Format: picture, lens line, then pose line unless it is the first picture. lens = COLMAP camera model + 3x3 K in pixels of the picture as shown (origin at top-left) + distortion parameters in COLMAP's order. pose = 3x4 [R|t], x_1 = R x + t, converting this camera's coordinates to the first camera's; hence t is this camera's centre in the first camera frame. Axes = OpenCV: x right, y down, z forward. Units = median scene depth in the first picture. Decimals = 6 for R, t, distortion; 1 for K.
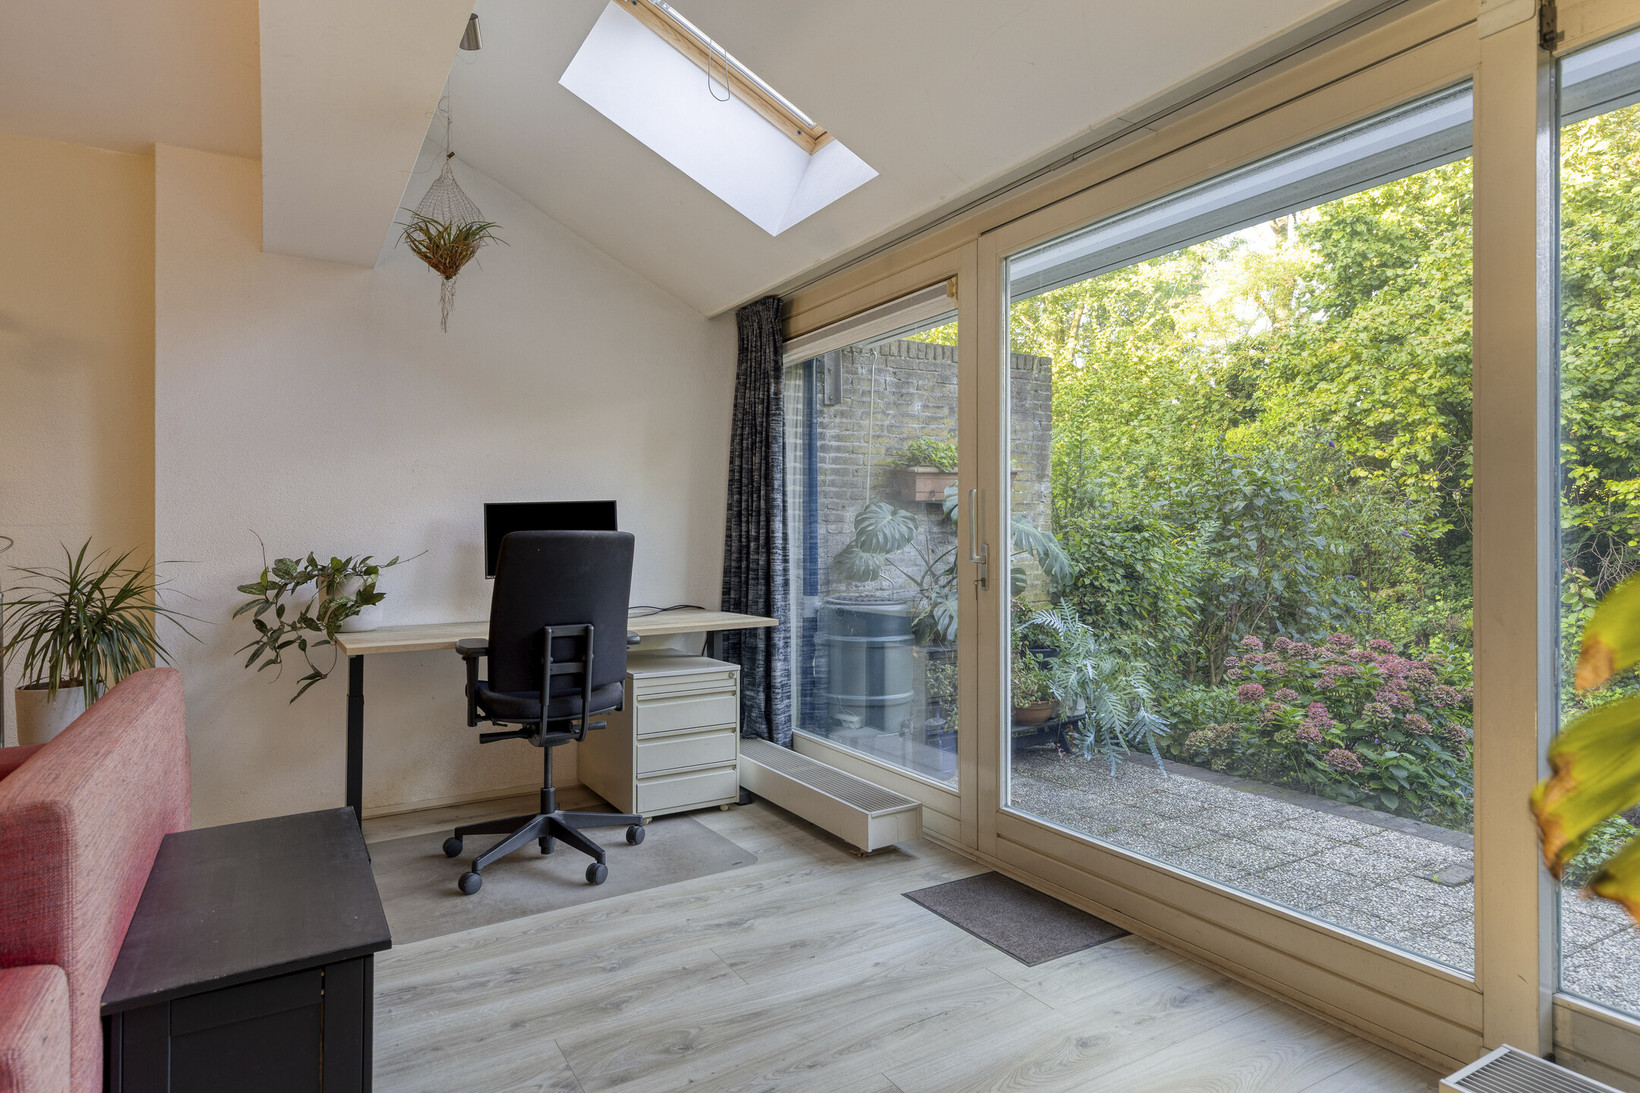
lens RADIAL K [[932.5, 0, 826.3], [0, 932.5, 541.0], [0, 0, 1]] dist [0.001230, 0.009699]
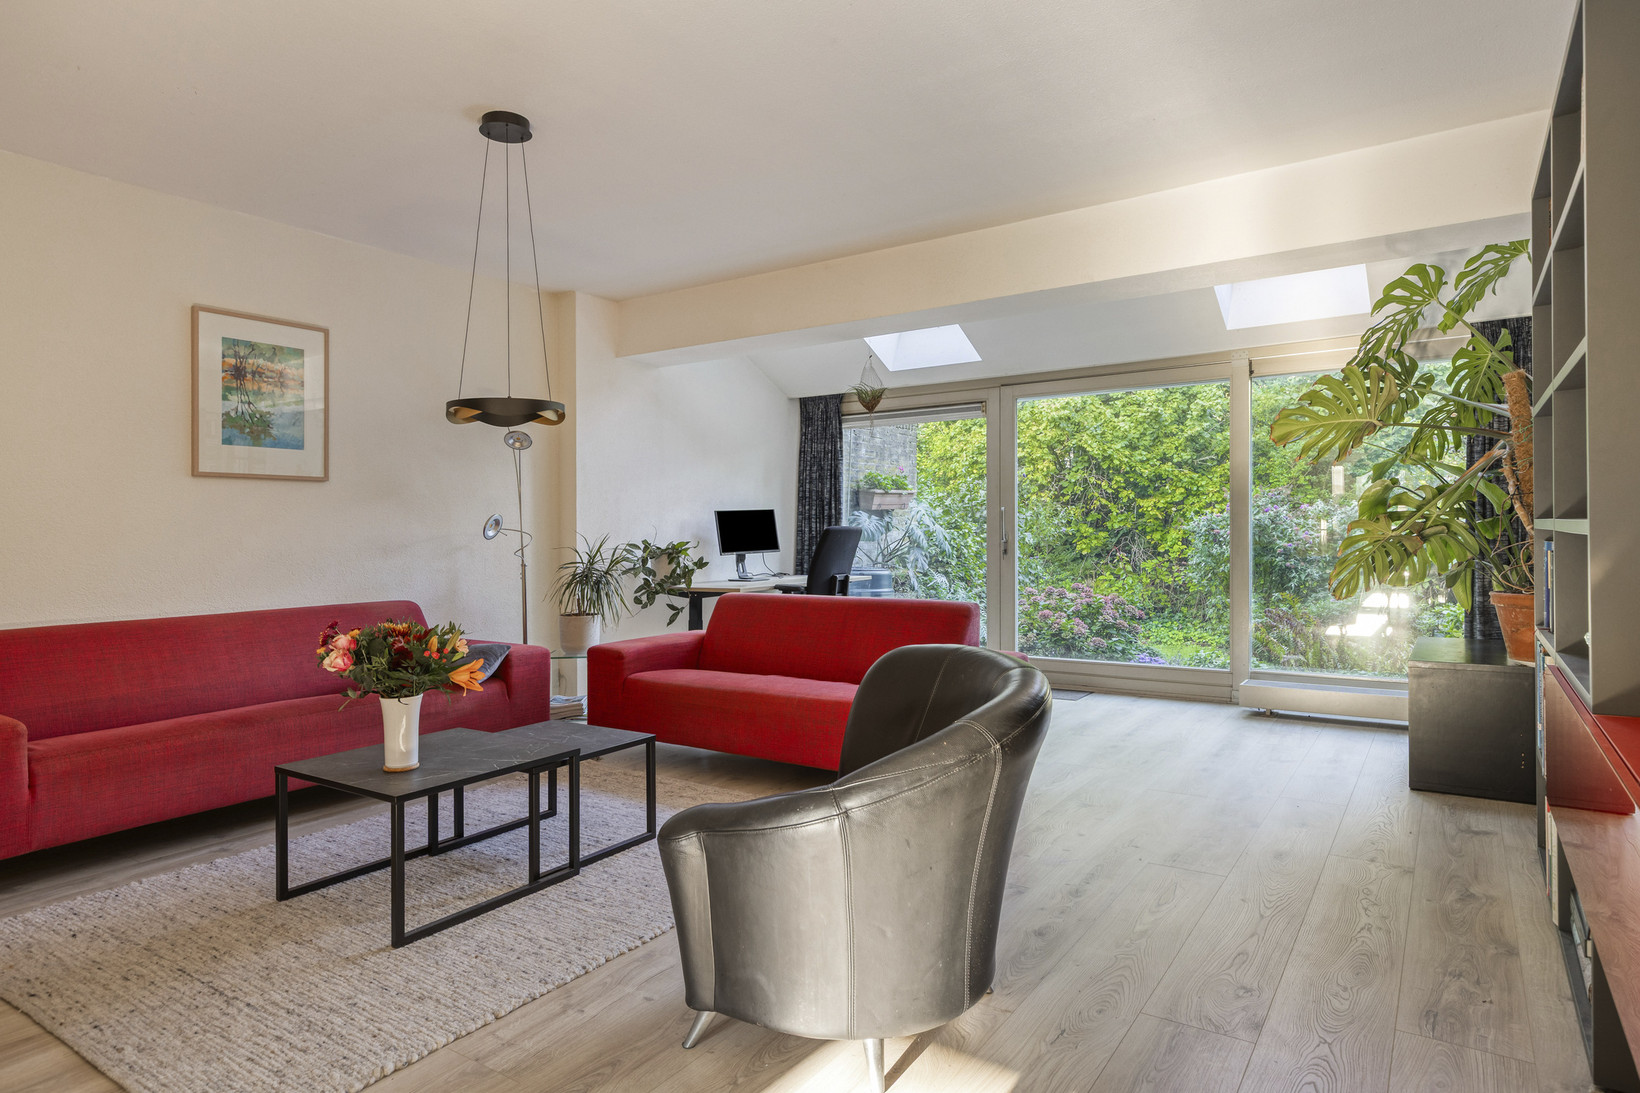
lens RADIAL K [[935.4, 0, 820.0], [0, 935.4, 546.5], [0, 0, 1]] dist [0.012466, 0.000834]
pose [[0.903620, -0.007437, 0.428270, -0.369738], [0.005657, 0.999969, 0.005431, 0.006607], [-0.428298, -0.002485, 0.903634, -0.243014]]
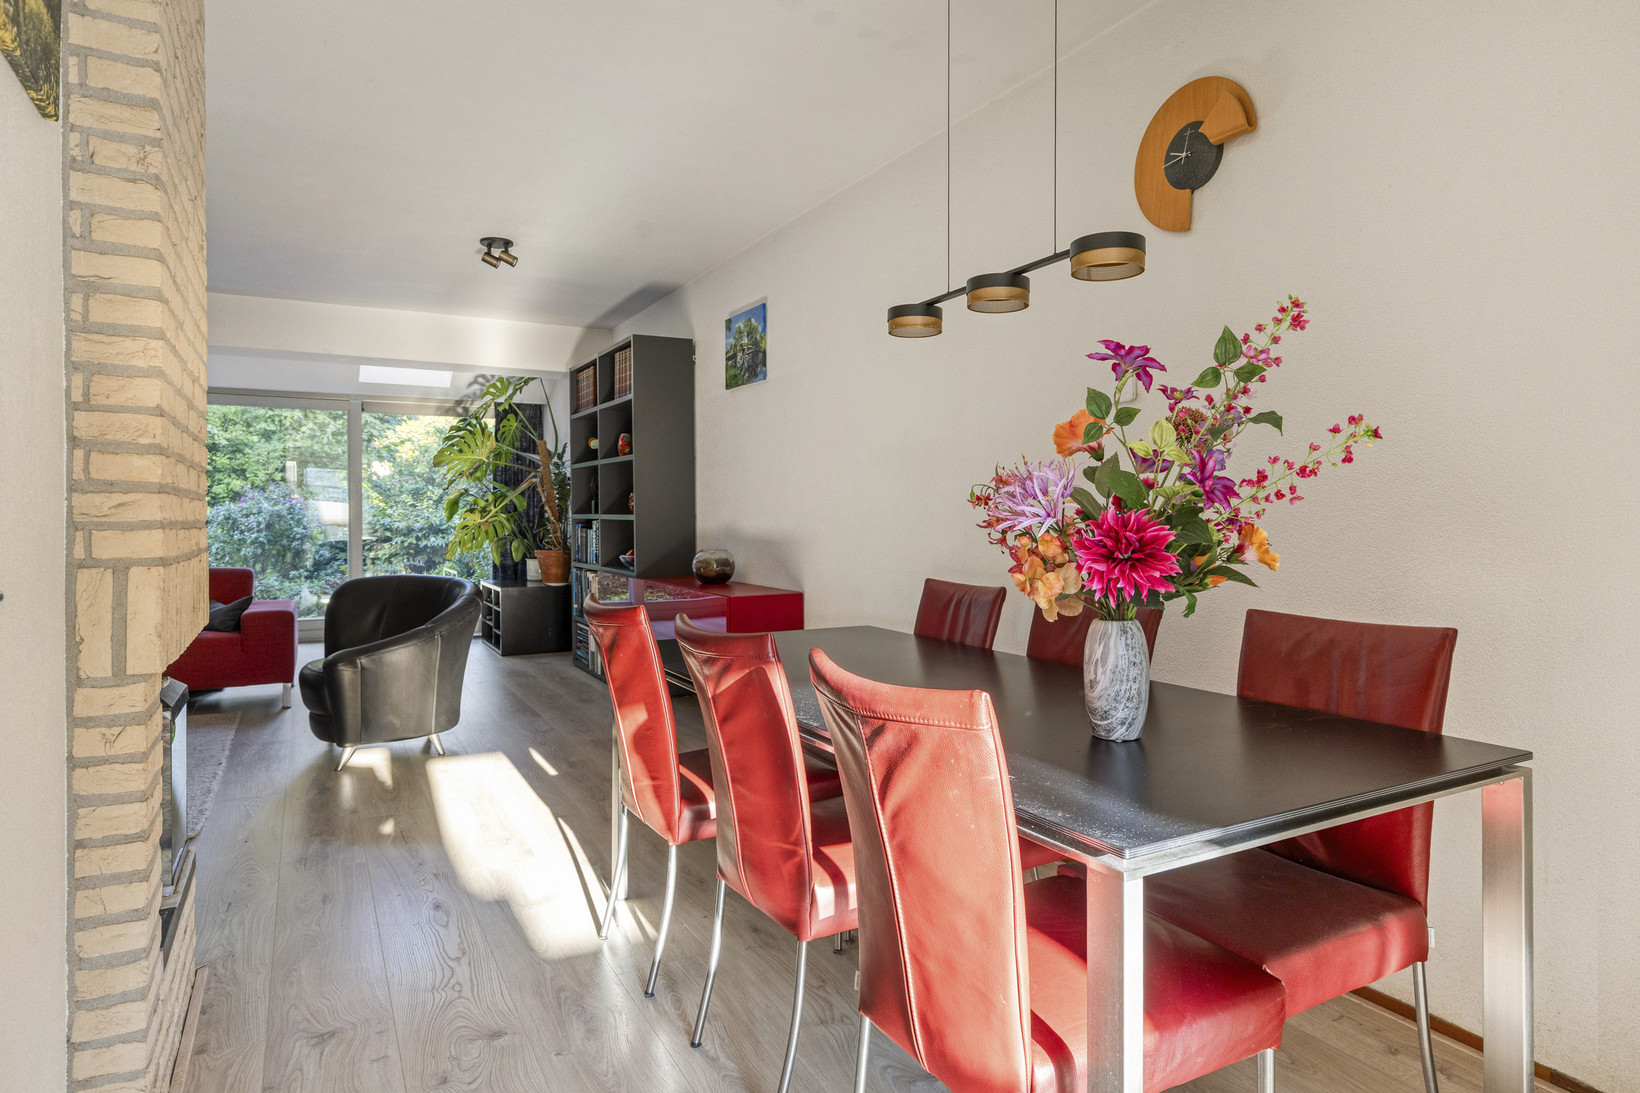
lens RADIAL K [[942.8, 0, 819.6], [0, 942.8, 523.8], [0, 0, 1]] dist [0.004030, 0.000009]
pose [[0.033290, 0.001441, 0.999445, -0.721872], [0.006652, 0.999976, -0.001663, 0.009764], [-0.999424, 0.006704, 0.033280, -0.268235]]
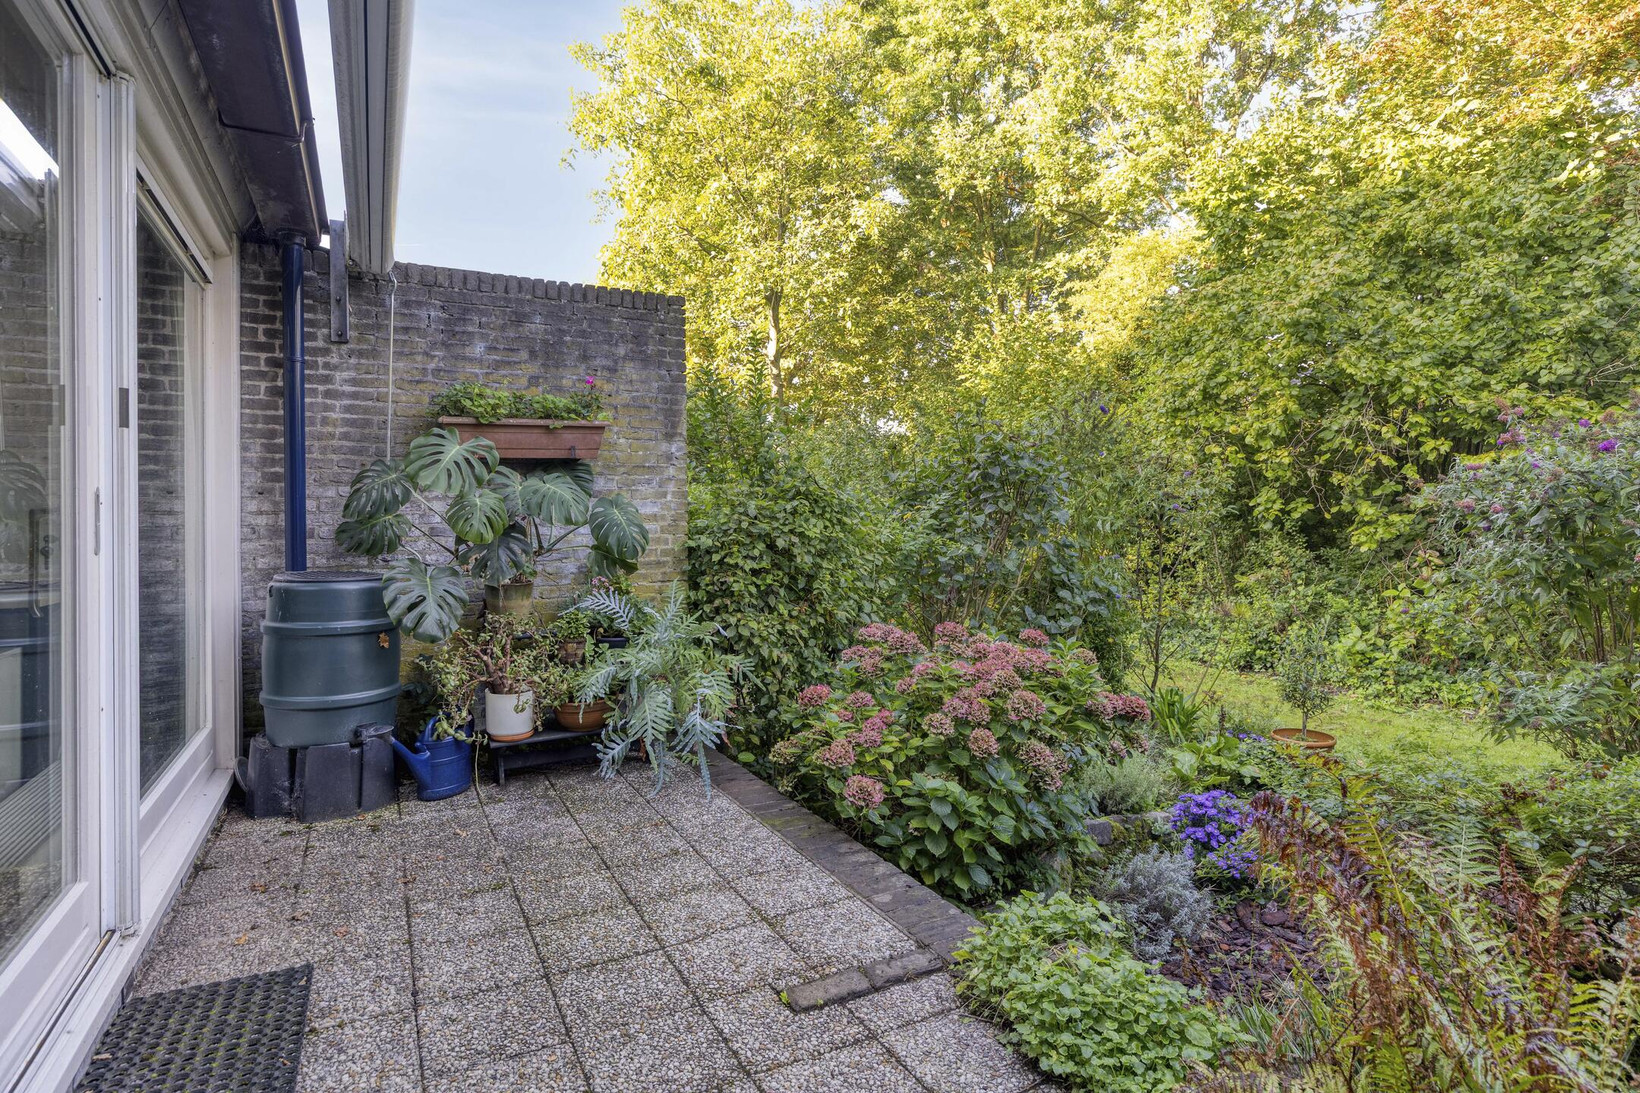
lens RADIAL K [[850.3, 0, 819.2], [0, 850.3, 519.9], [0, 0, 1]] dist [-0.002424, -0.001669]
pose [[0.998698, 0.002117, -0.050962, 0.245119], [-0.002705, 0.999931, -0.011460, 0.010546], [0.050934, 0.011583, 0.998635, 0.138080]]
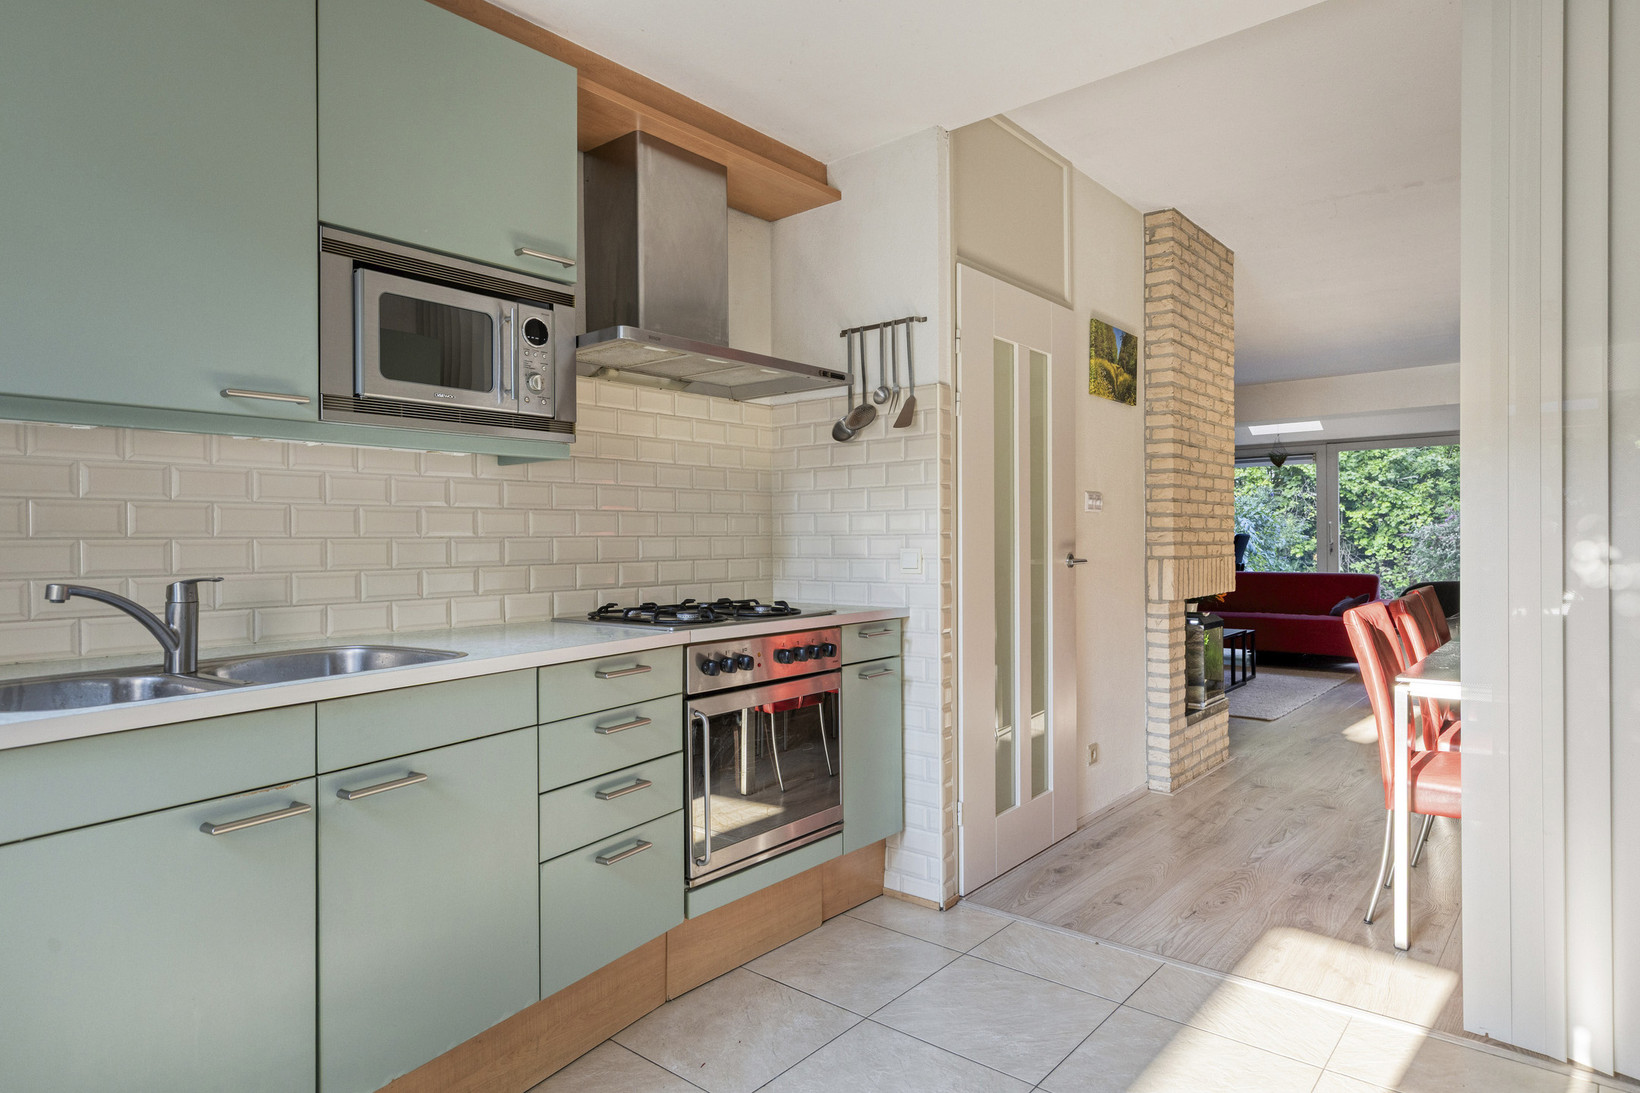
lens RADIAL K [[928.1, 0, 824.1], [0, 928.1, 560.1], [0, 0, 1]] dist [0.001915, -0.000149]
pose [[0.944723, -0.007957, 0.327772, -0.846728], [0.004438, 0.999924, 0.011484, 0.010874], [-0.327839, -0.009395, 0.944687, -0.489389]]
